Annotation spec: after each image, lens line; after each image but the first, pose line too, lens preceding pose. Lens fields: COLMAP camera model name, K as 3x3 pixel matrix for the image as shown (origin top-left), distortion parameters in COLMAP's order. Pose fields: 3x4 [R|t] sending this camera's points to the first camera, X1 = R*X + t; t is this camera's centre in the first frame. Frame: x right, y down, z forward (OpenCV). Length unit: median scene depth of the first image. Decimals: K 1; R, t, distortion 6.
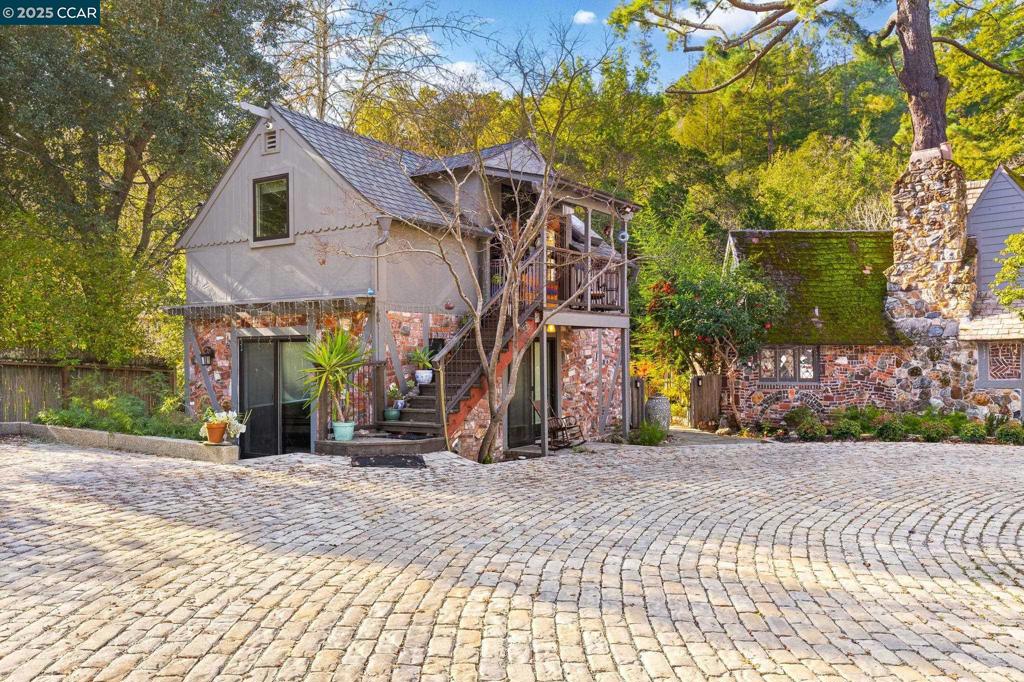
lens RADIAL K [[816.9, 0, 512.3], [0, 816.9, 344.2], [0, 0, 1]] dist [0.035894, 0.003846]
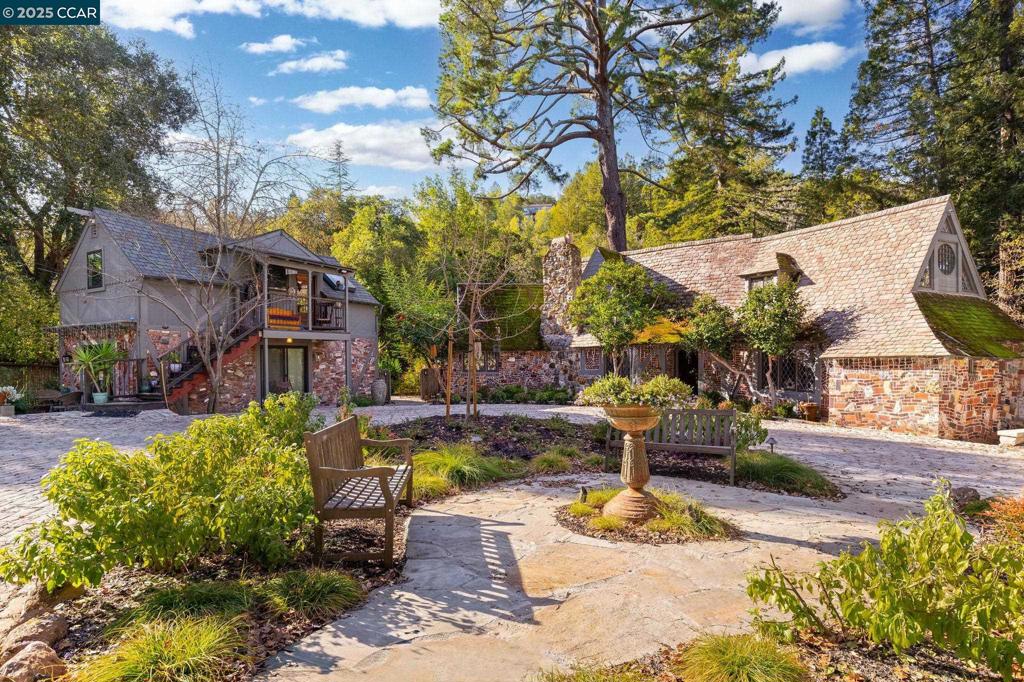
lens RADIAL K [[521.1, 0, 521.9], [0, 521.1, 367.1], [0, 0, 1]] dist [-0.001395, 0.000363]
pose [[0.998164, -0.003967, 0.060437, 0.364085], [0.002307, 0.999619, 0.027509, 0.006171], [-0.060523, -0.027319, 0.997793, -0.096199]]
